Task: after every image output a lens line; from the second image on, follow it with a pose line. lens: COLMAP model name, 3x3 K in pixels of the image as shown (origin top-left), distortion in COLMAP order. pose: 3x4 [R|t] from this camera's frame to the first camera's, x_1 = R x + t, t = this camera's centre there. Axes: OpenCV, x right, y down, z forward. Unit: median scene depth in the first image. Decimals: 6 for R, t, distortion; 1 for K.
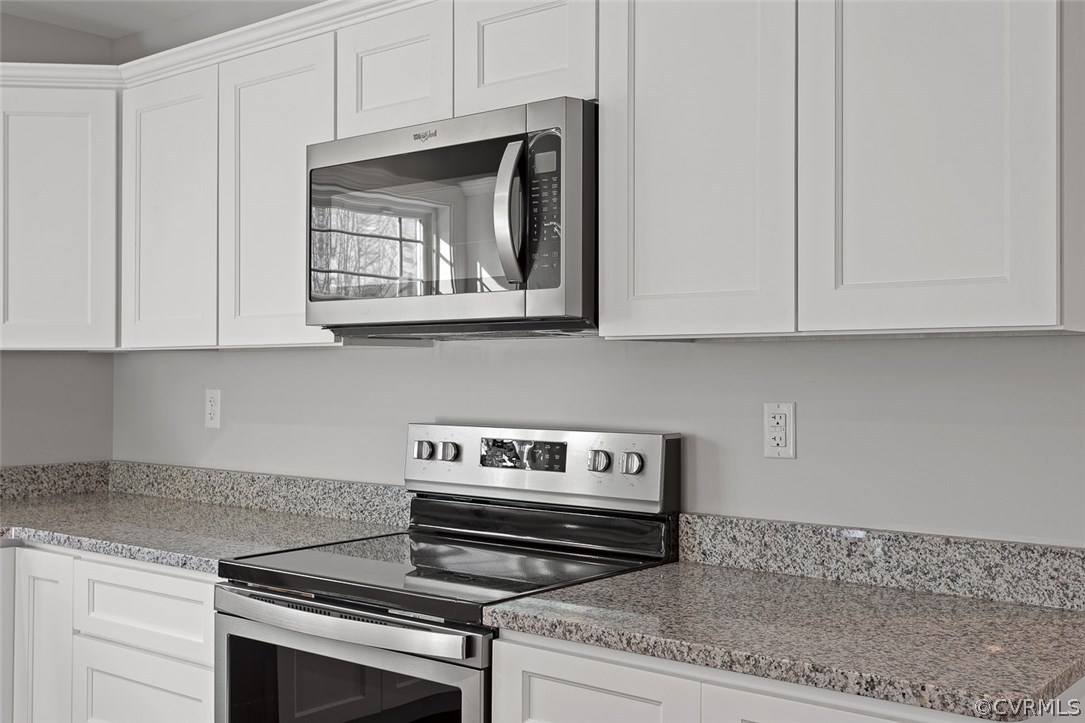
lens RADIAL K [[1165.4, 0, 542.5], [0, 1165.4, 361.5], [0, 0, 1]] dist [0.017283, 0.011460]
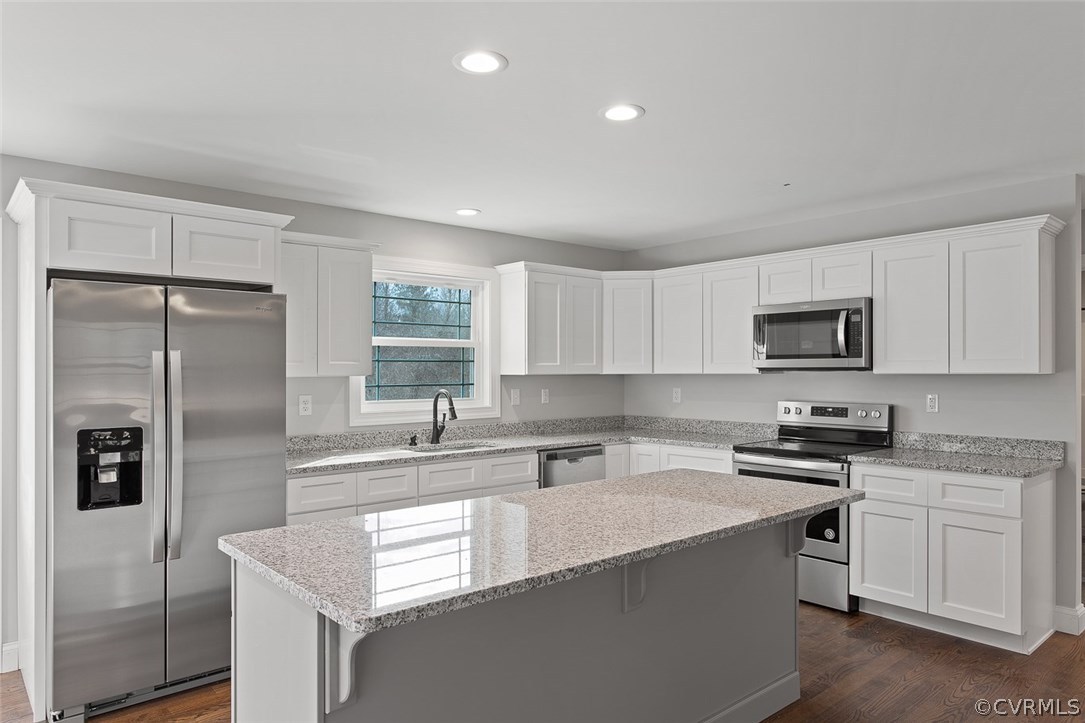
lens RADIAL K [[701.0, 0, 541.0], [0, 701.0, 373.5], [0, 0, 1]] dist [0.000949, 0.000492]
pose [[0.985368, -0.005549, -0.170347, -0.466473], [0.007695, 0.999899, 0.011937, -0.045512], [0.170264, -0.013073, 0.985312, -0.918658]]
